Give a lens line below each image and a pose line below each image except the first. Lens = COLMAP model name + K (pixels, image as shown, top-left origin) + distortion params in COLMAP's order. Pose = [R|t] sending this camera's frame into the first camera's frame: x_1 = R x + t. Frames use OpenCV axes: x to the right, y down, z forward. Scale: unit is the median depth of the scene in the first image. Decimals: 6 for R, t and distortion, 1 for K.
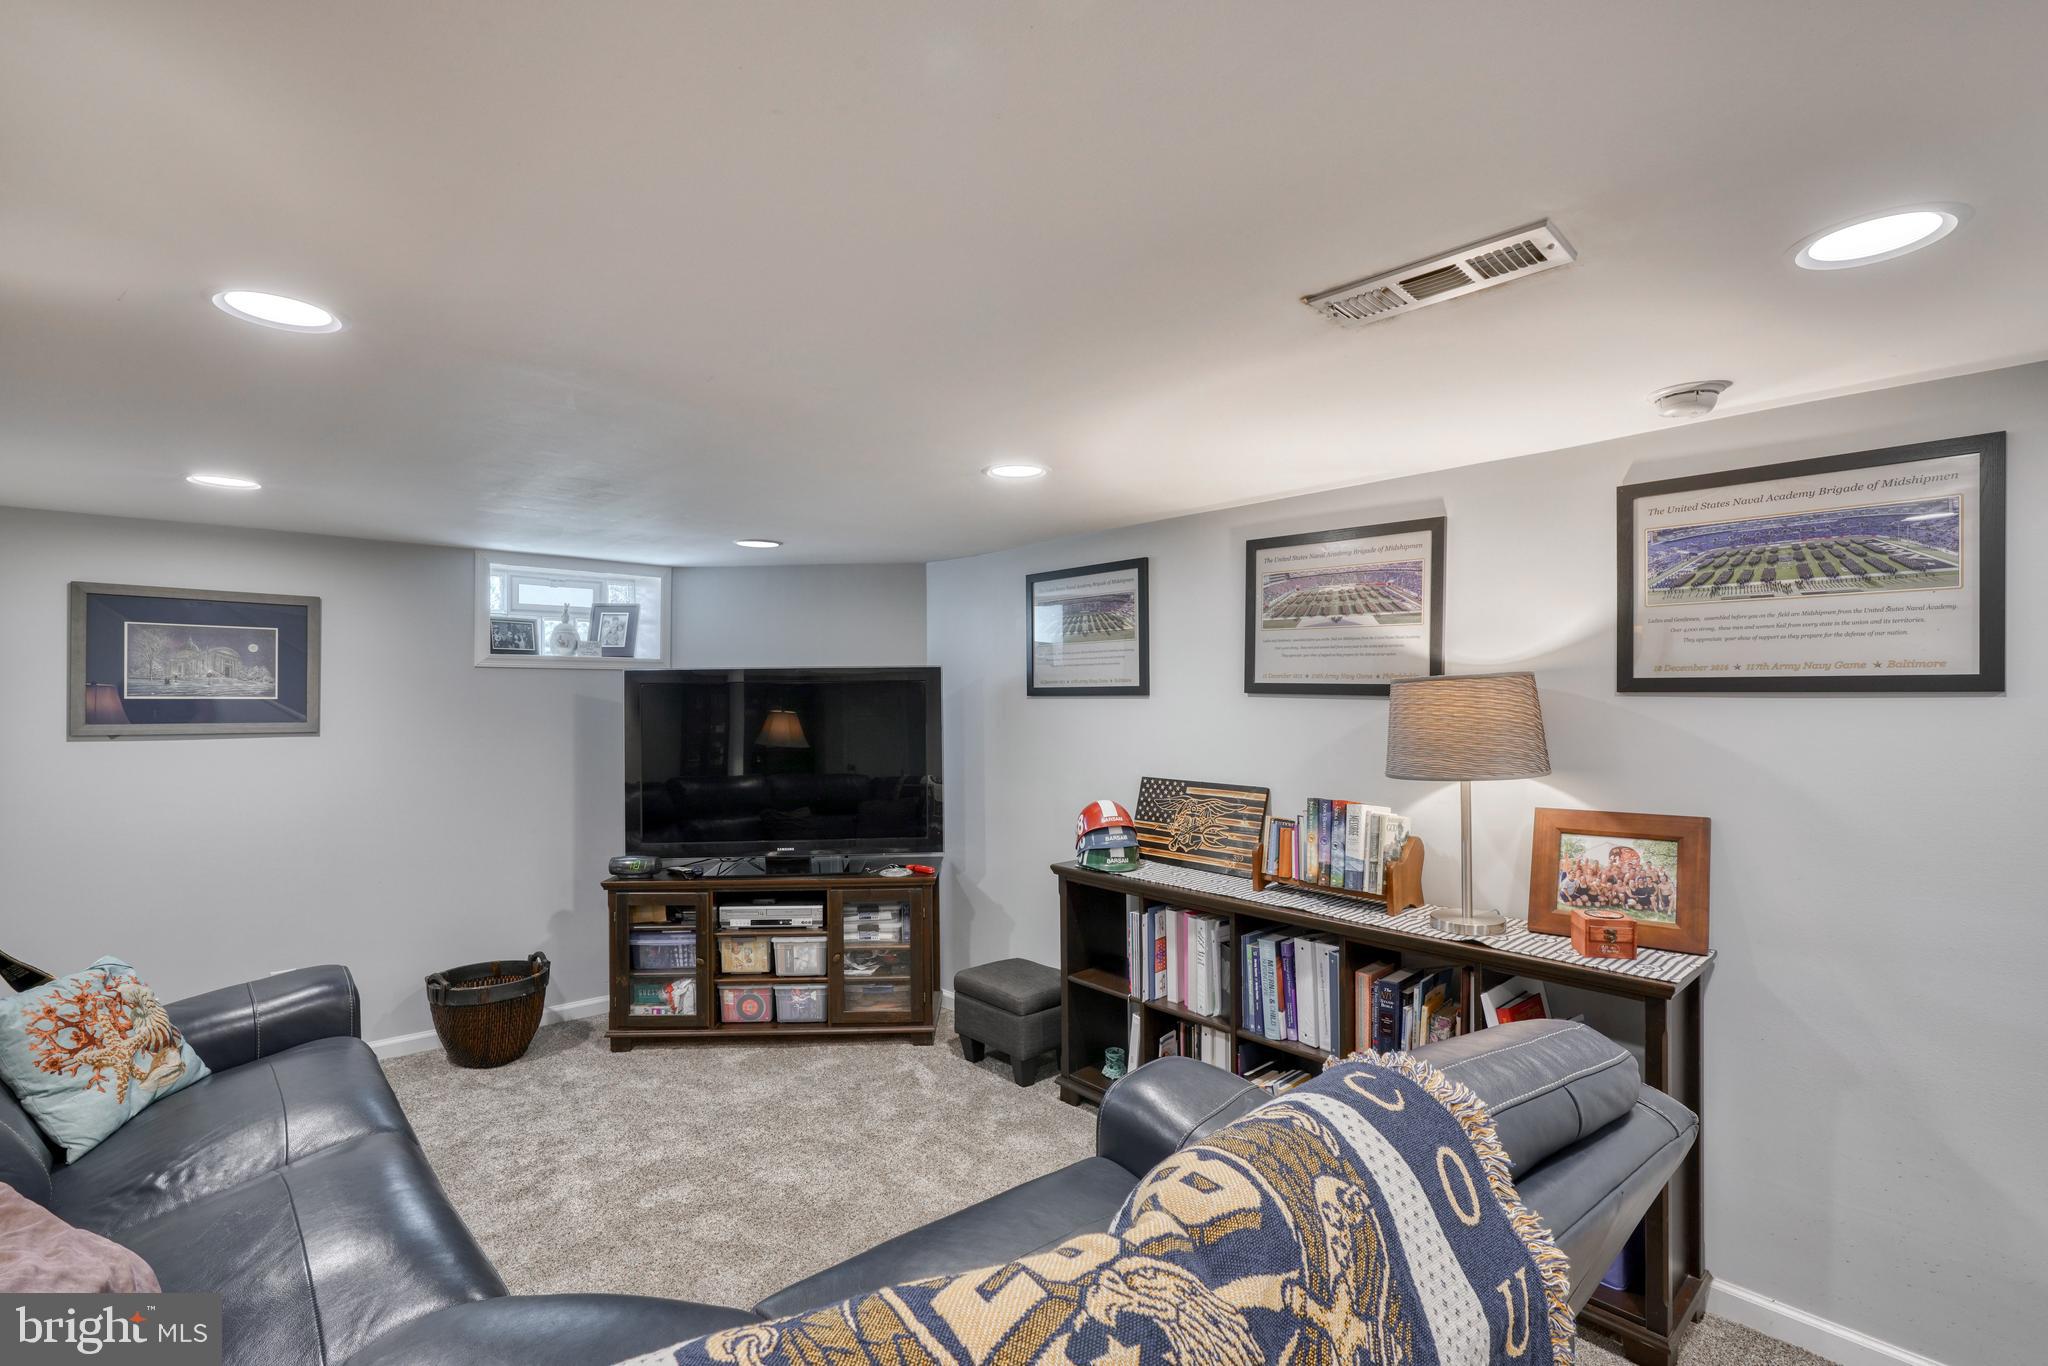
lens RADIAL K [[931.4, 0, 1011.5], [0, 931.4, 697.7], [0, 0, 1]] dist [-0.009584, 0.004748]
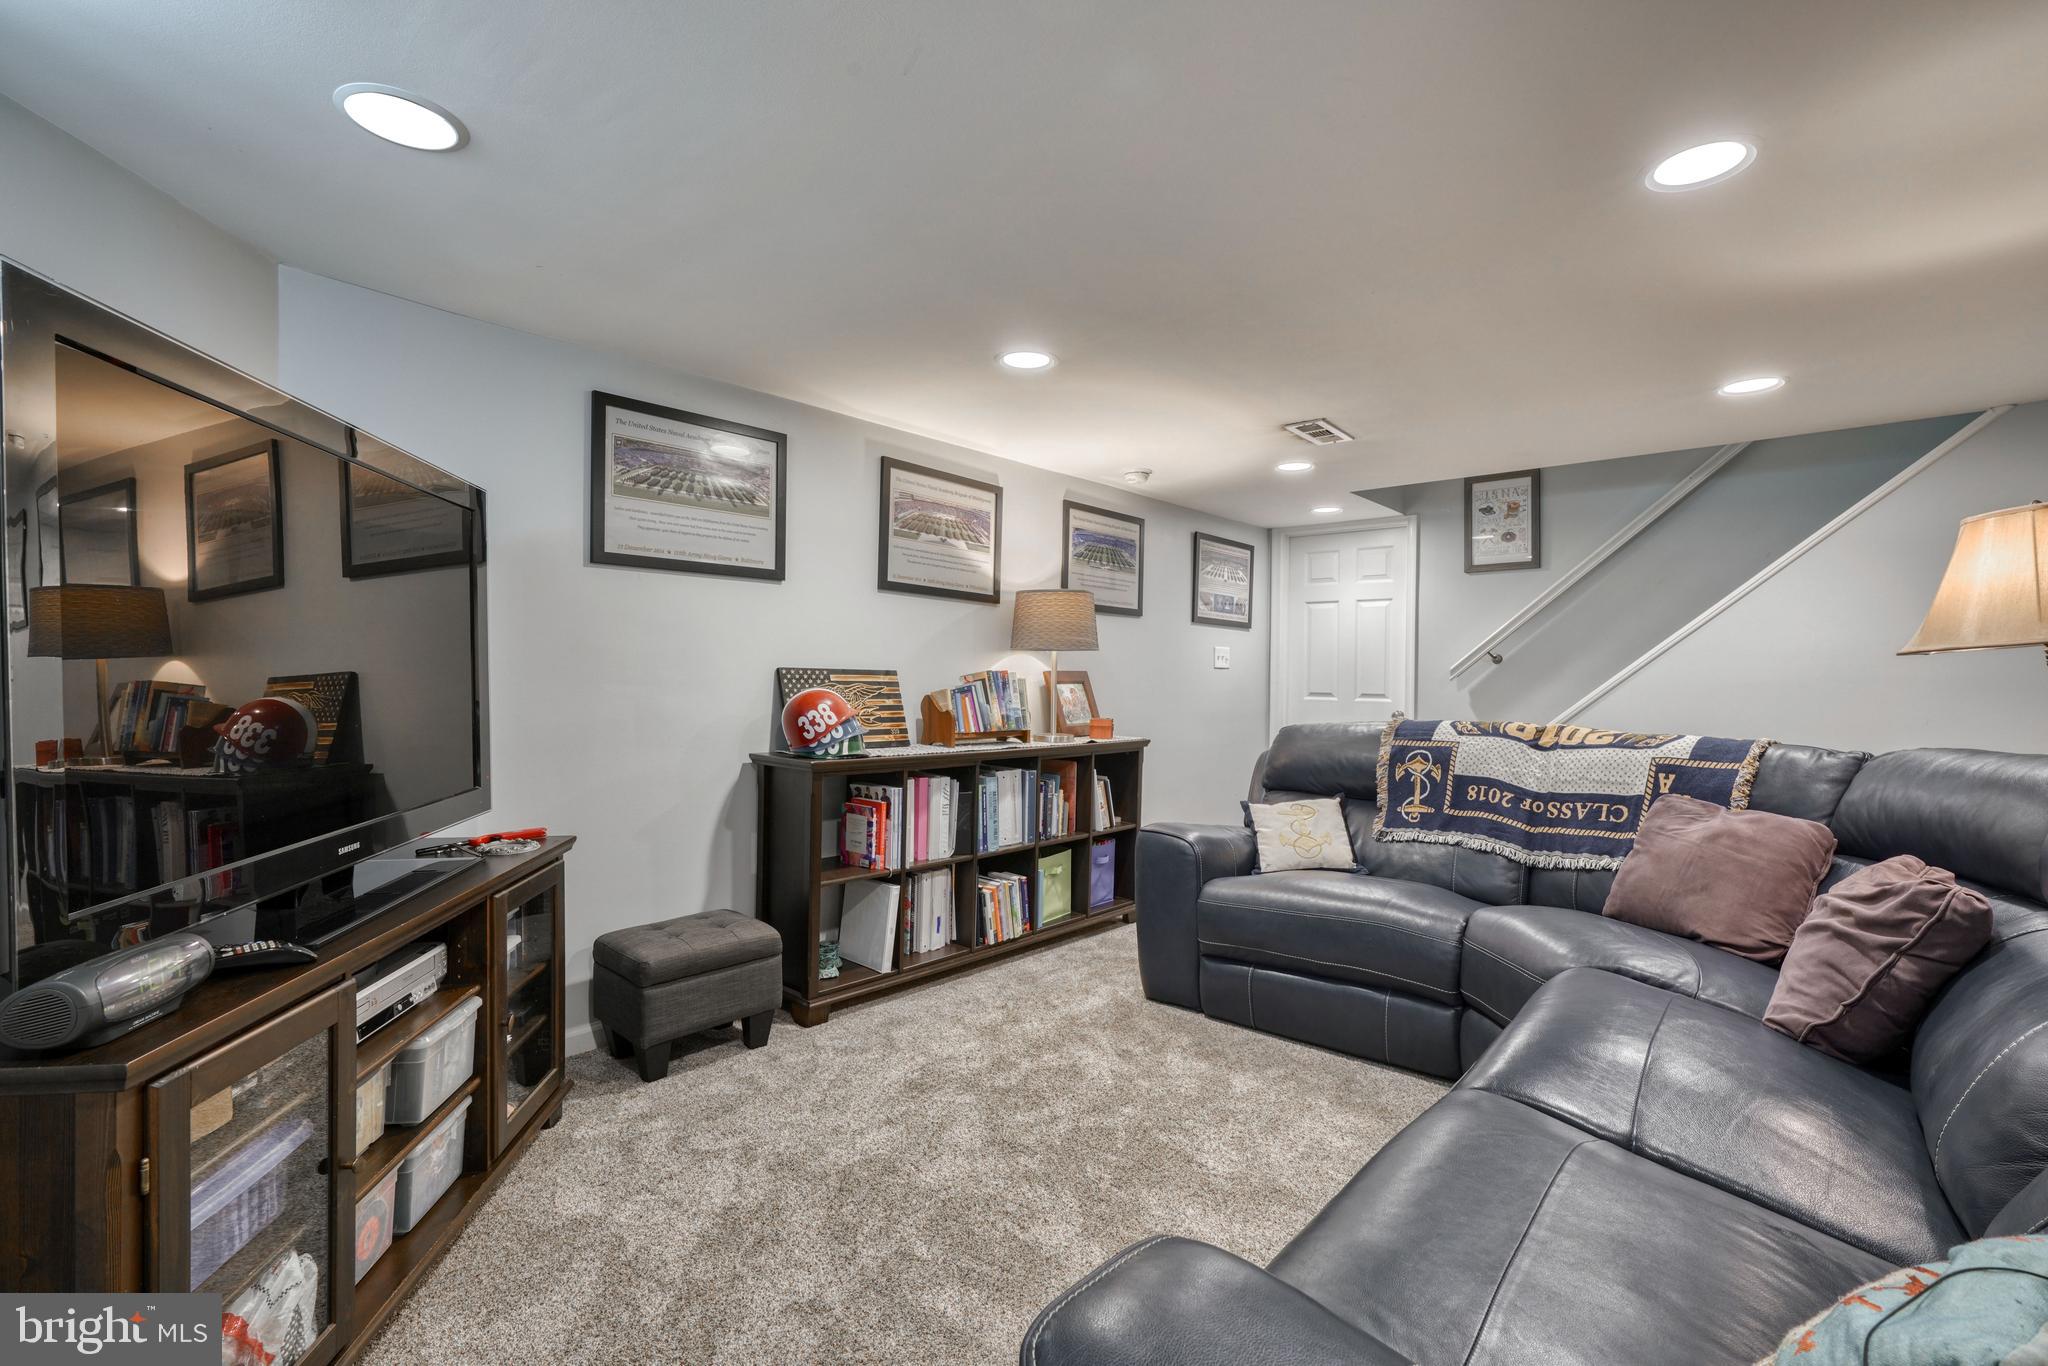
lens RADIAL K [[931.4, 0, 1032.9], [0, 931.4, 674.1], [0, 0, 1]] dist [-0.009584, 0.004748]
pose [[-0.120291, 0.009699, 0.992691, -0.804712], [-0.006163, 0.999926, -0.010516, 0.098471], [-0.992720, -0.007383, -0.120222, 0.849230]]
